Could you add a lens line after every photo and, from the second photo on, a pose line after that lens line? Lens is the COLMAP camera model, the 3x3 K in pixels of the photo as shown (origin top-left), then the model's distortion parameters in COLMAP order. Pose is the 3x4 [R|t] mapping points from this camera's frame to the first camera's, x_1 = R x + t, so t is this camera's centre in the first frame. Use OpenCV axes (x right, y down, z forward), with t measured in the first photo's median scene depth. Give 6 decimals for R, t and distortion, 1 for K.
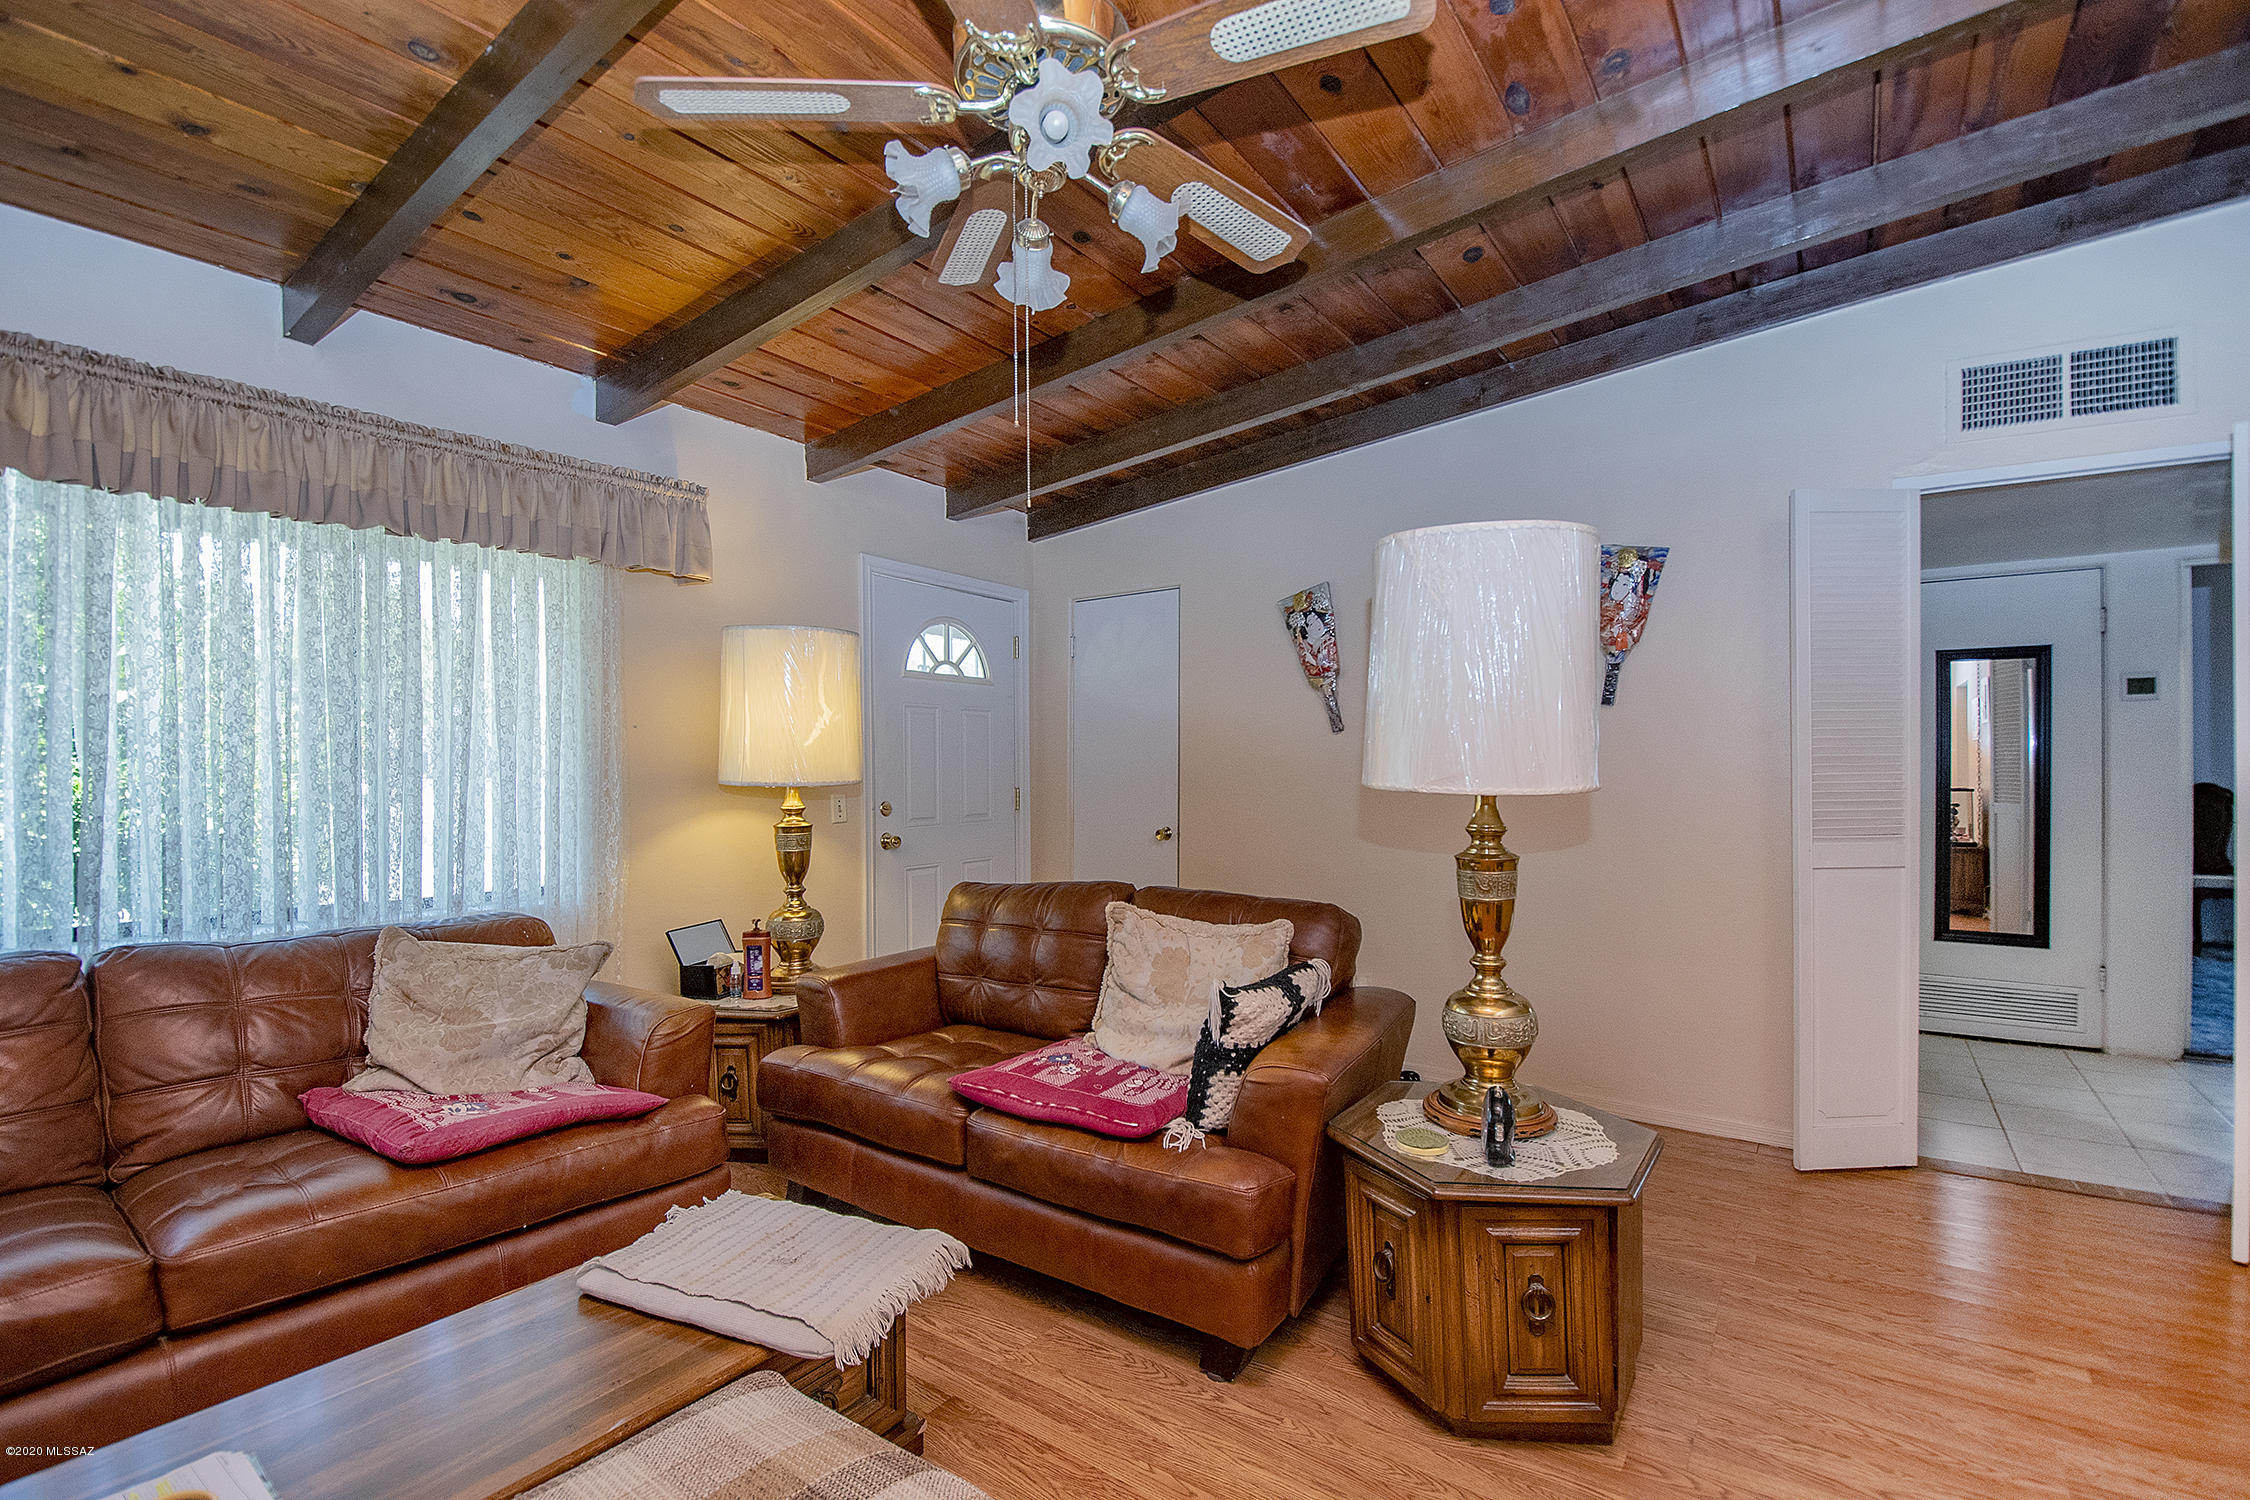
lens RADIAL K [[1022.3, 0, 1116.0], [0, 1022.3, 768.8], [0, 0, 1]] dist [0.009225, -0.006328]
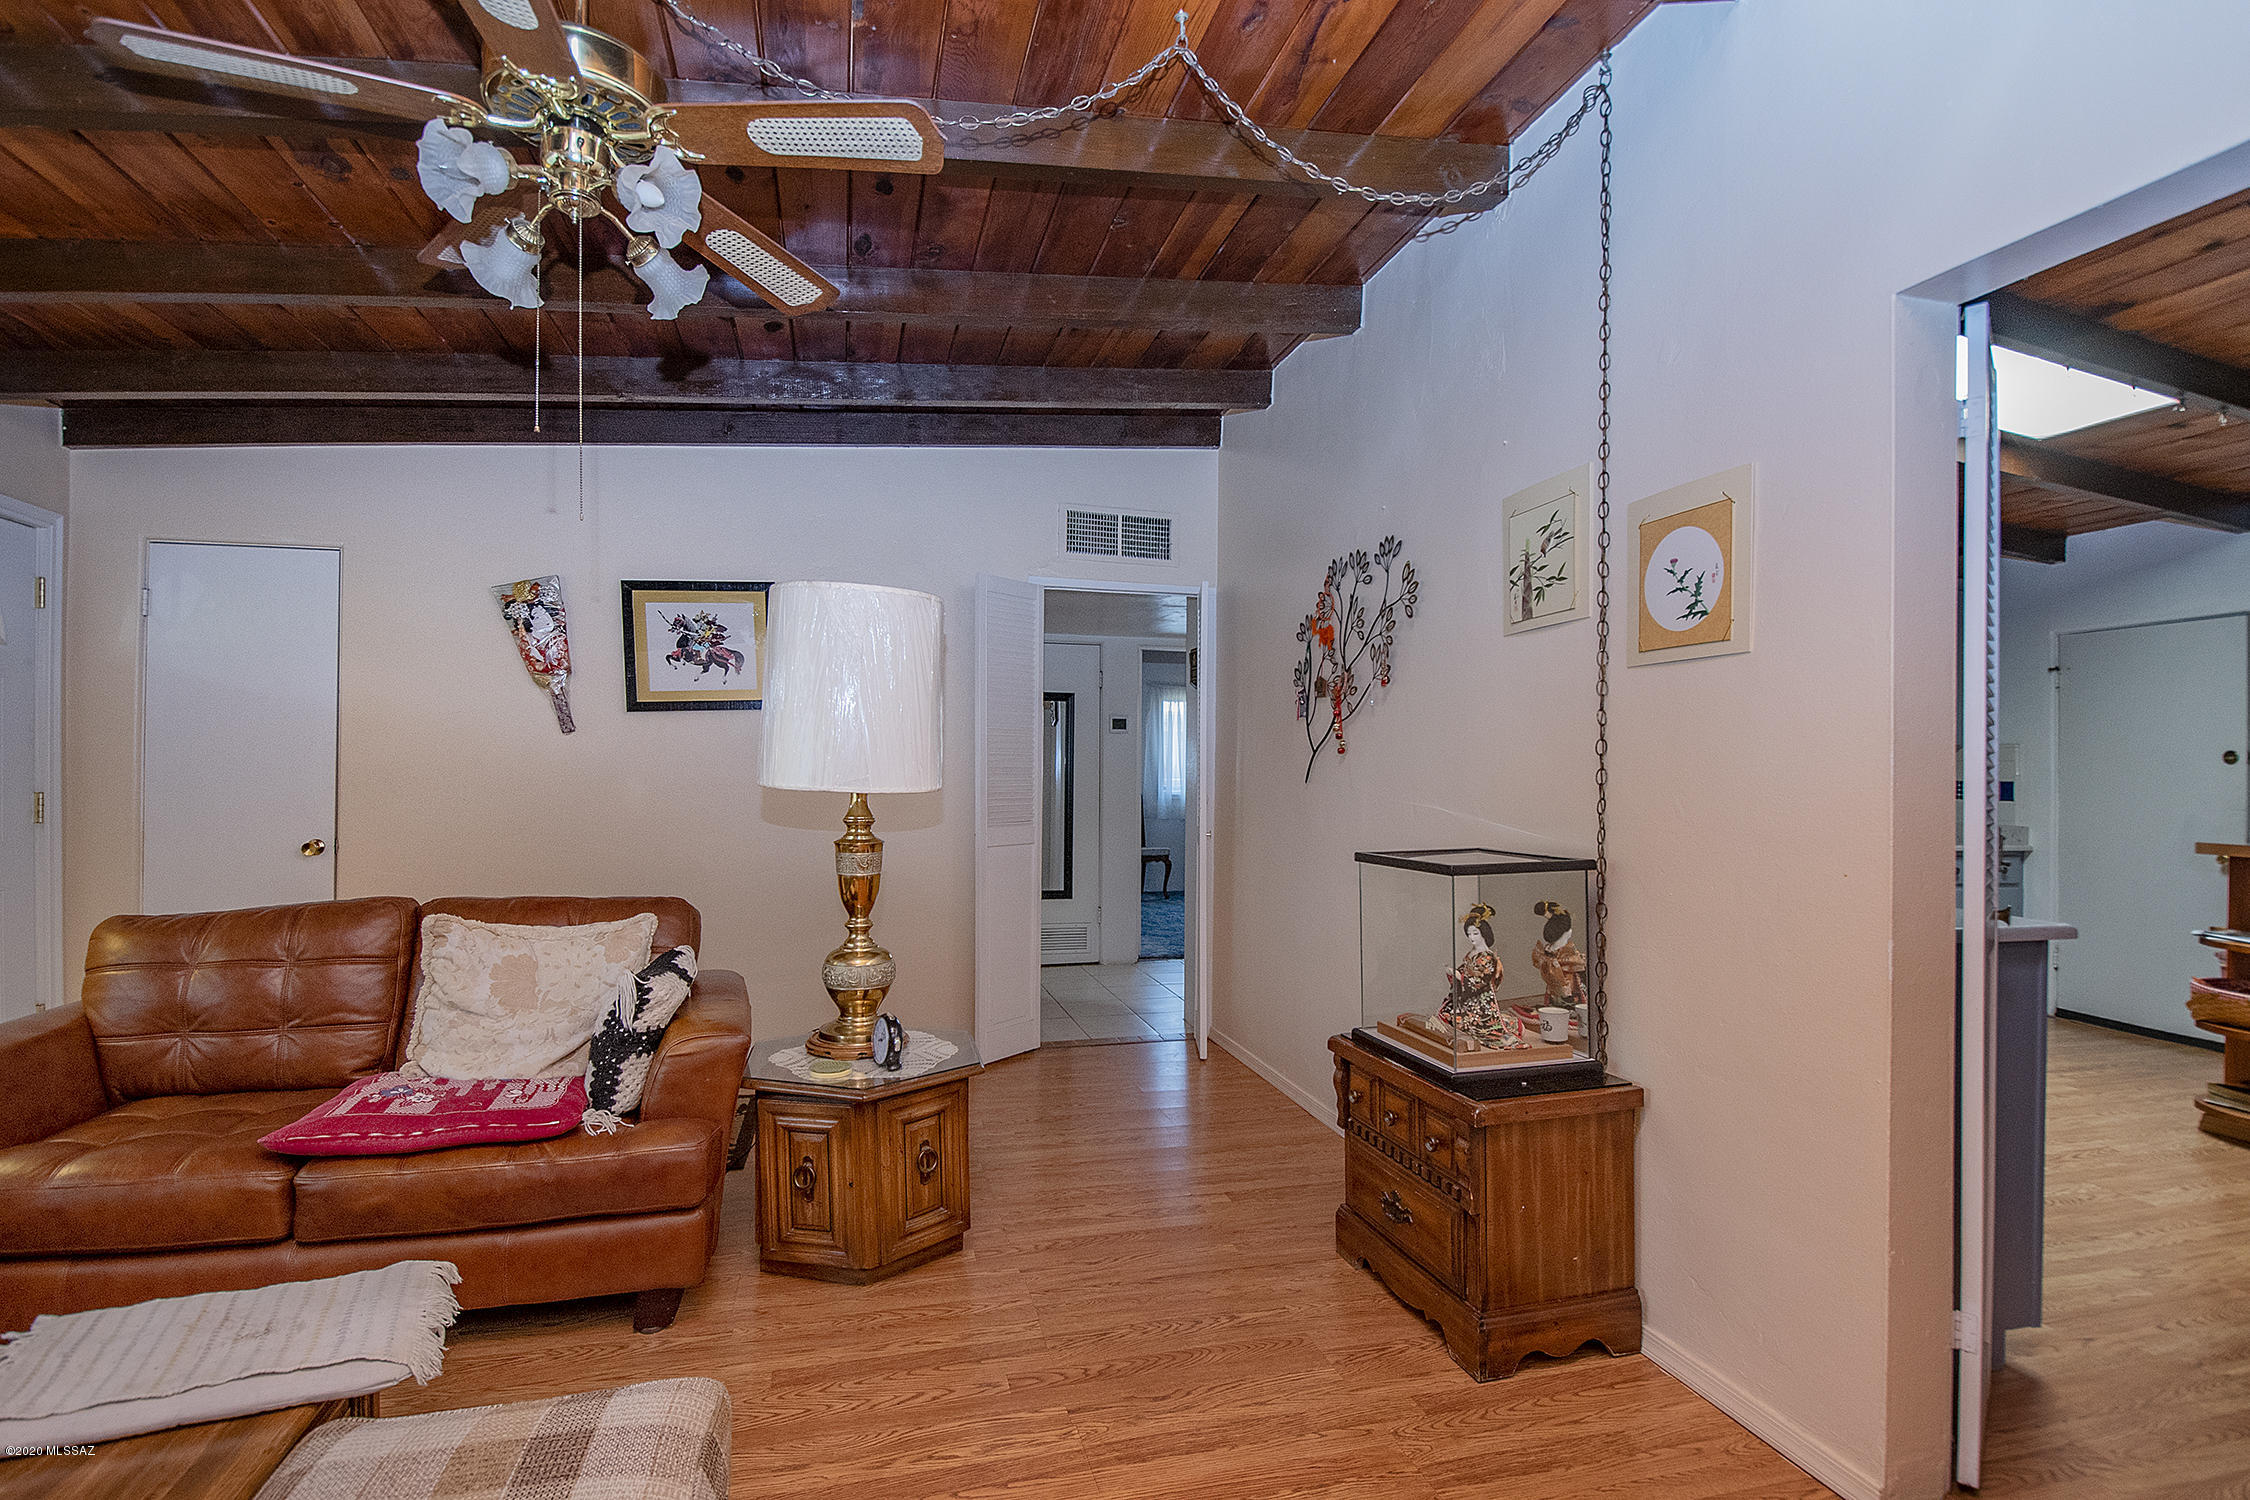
lens RADIAL K [[1105.0, 0, 1136.2], [0, 1105.0, 766.7], [0, 0, 1]] dist [-0.012007, -0.002599]
pose [[0.629352, 0.014199, 0.776991, -0.447859], [-0.008840, 0.999899, -0.011113, 0.004676], [-0.777070, 0.000125, 0.629414, -0.120438]]
